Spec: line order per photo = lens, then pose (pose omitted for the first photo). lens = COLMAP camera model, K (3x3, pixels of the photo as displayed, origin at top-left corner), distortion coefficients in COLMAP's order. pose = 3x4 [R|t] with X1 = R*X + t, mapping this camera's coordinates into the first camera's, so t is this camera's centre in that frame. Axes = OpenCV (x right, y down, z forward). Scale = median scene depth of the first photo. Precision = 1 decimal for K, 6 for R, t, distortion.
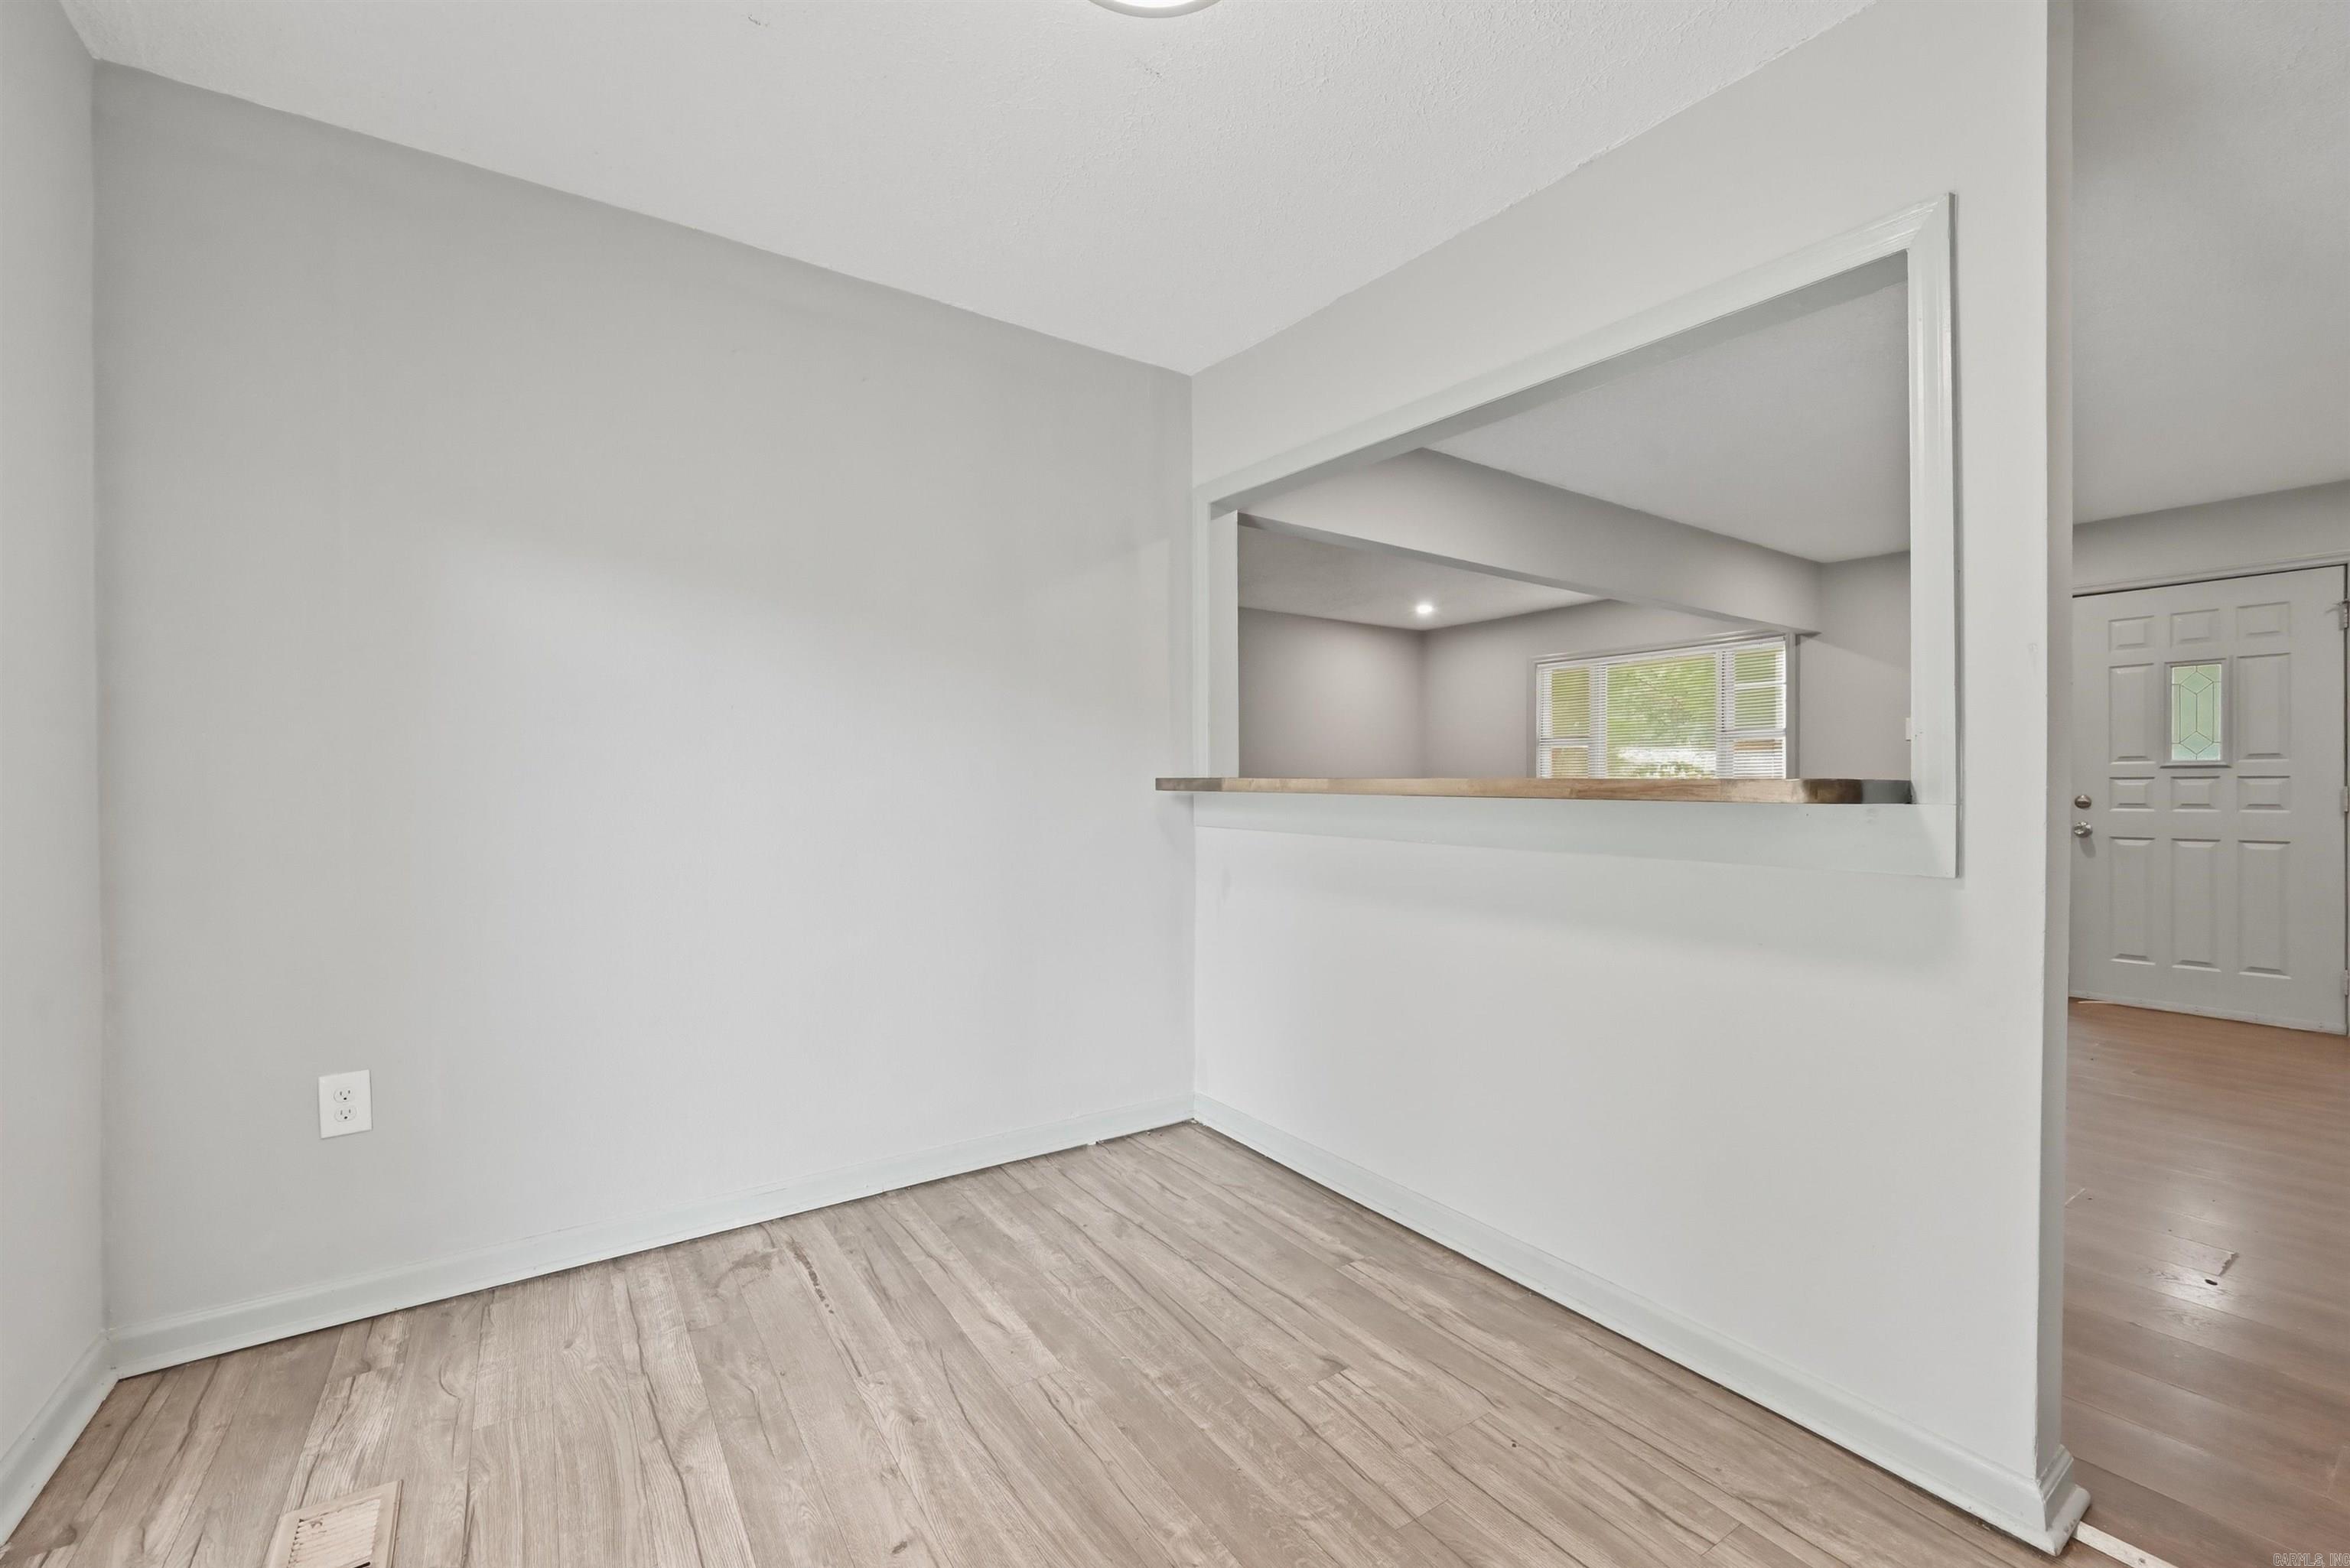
lens RADIAL K [[979.1, 0, 1179.2], [0, 979.1, 790.8], [0, 0, 1]] dist [-0.001860, -0.000685]
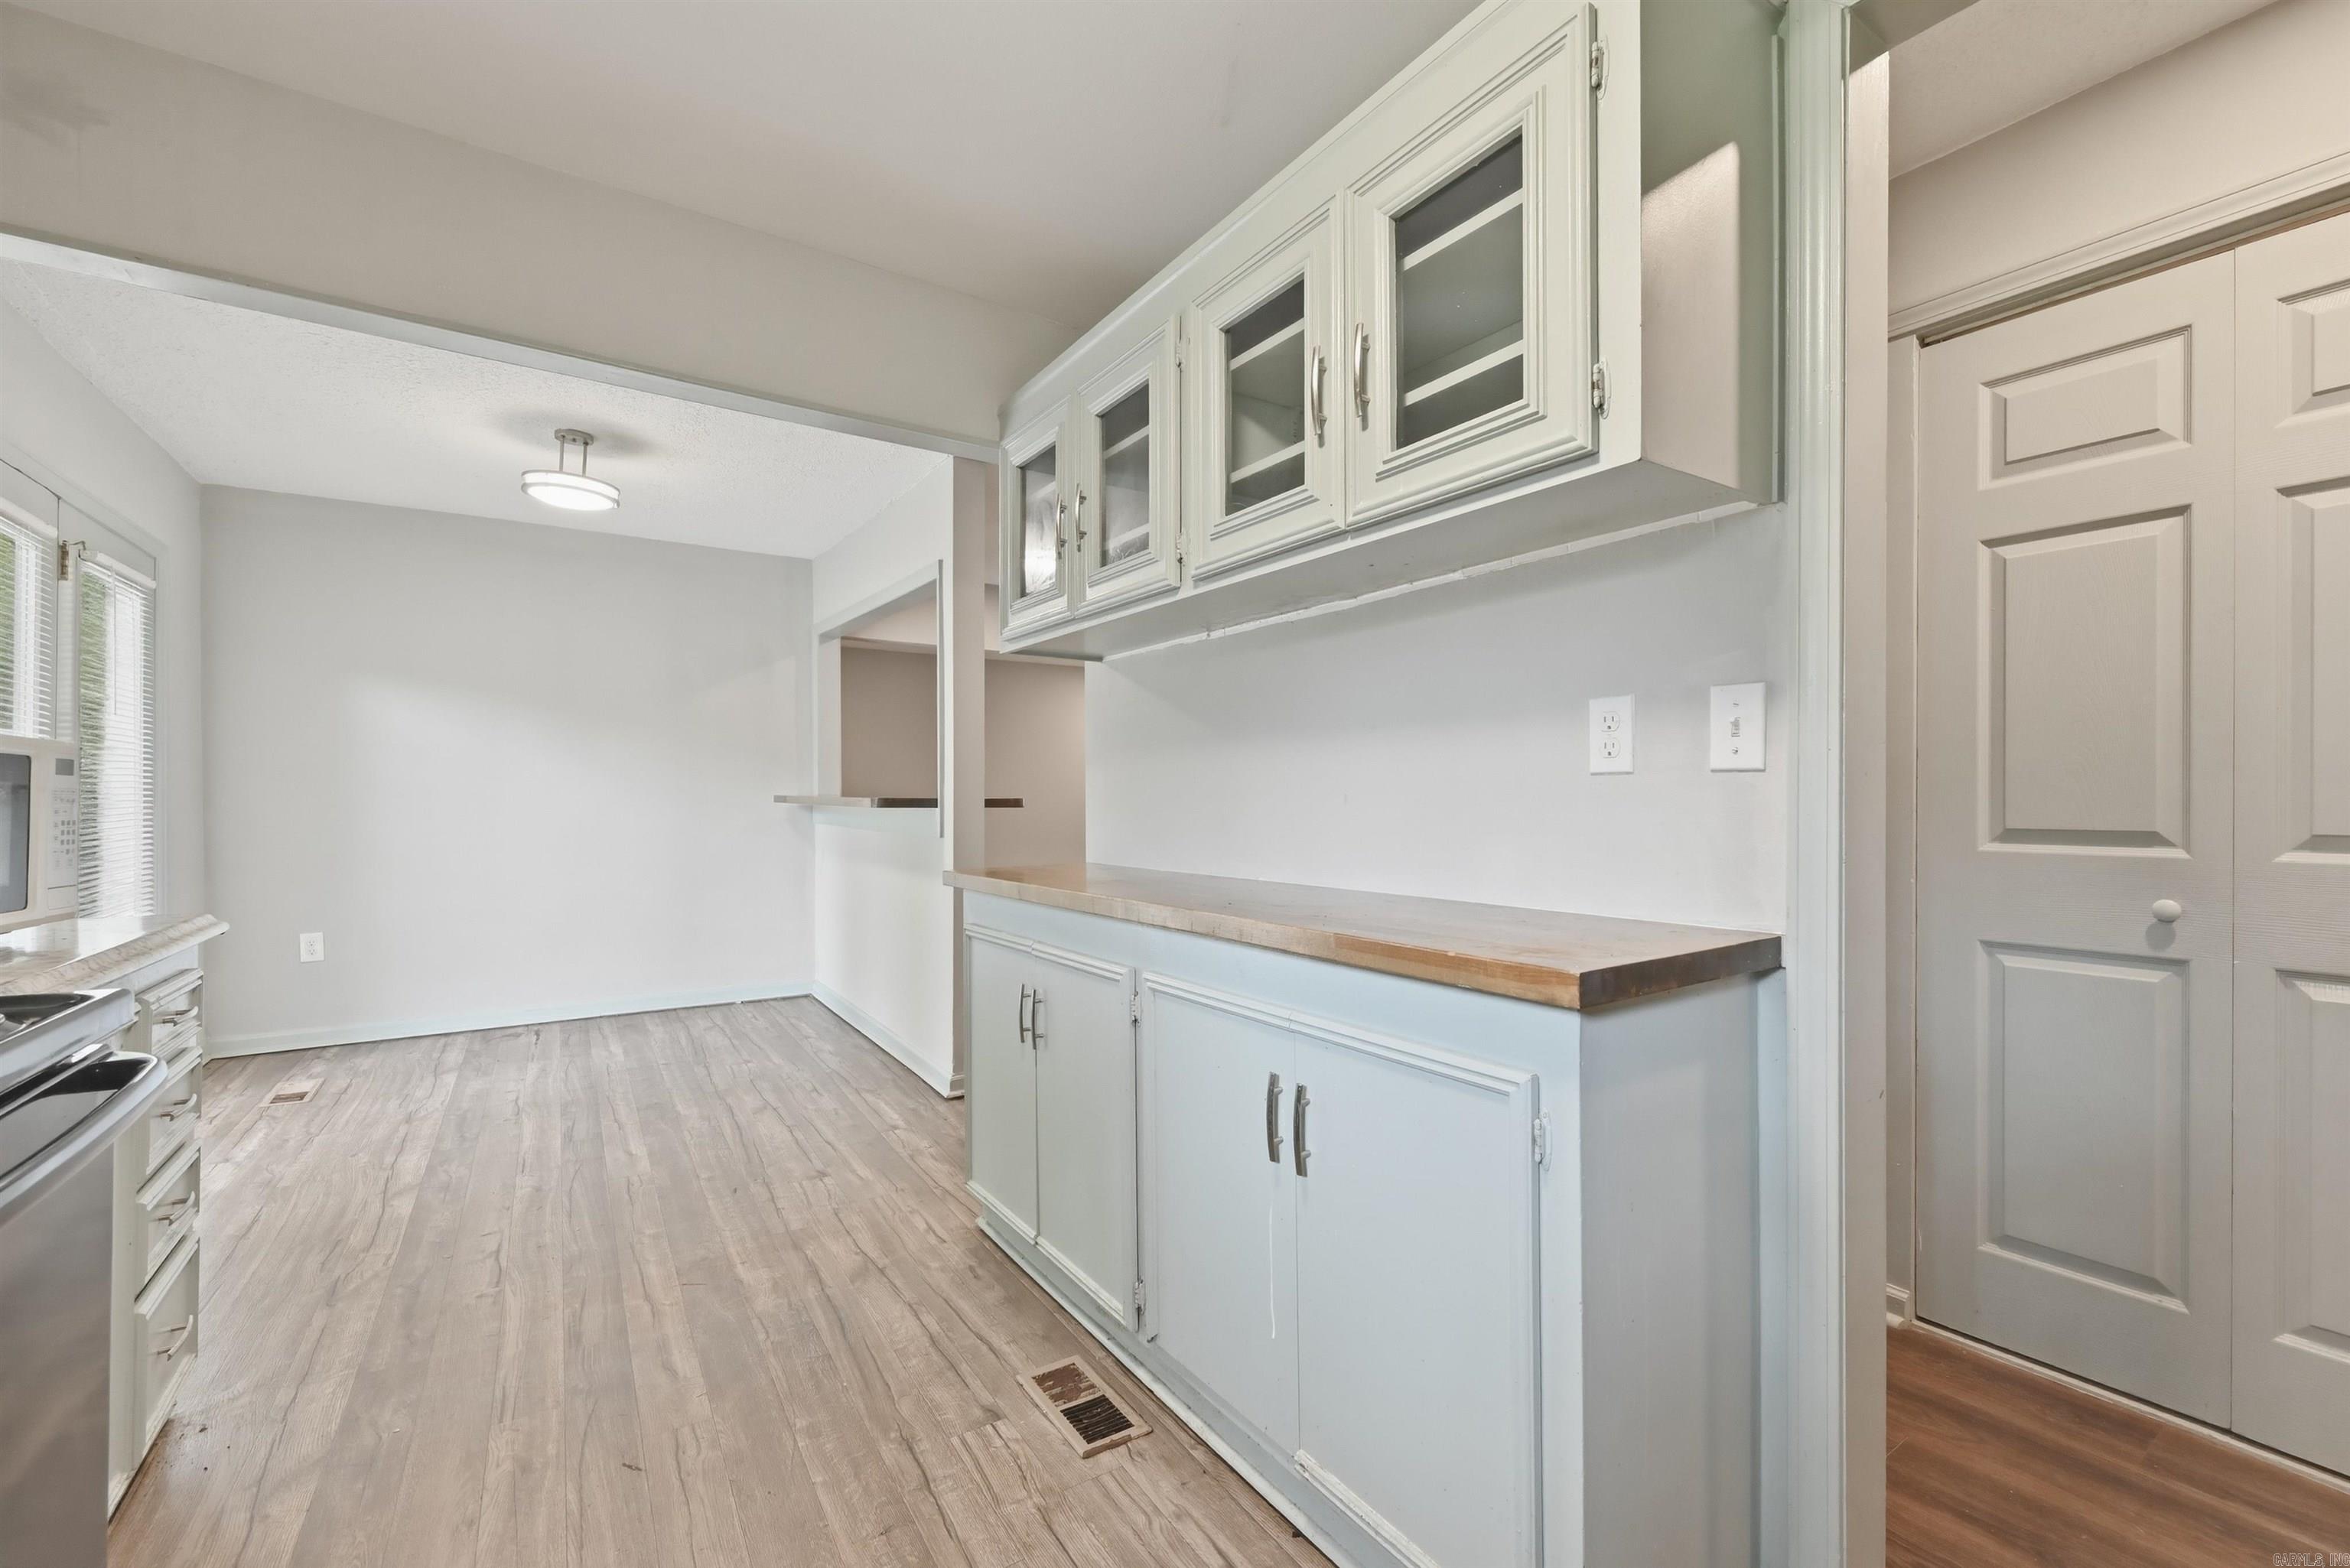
lens RADIAL K [[979.1, 0, 1179.2], [0, 979.1, 790.8], [0, 0, 1]] dist [-0.001860, -0.000685]
pose [[0.999692, 0.004233, -0.024471, 0.701055], [-0.004540, 0.999911, -0.012515, -0.018254], [0.024416, 0.012622, 0.999622, -0.528900]]
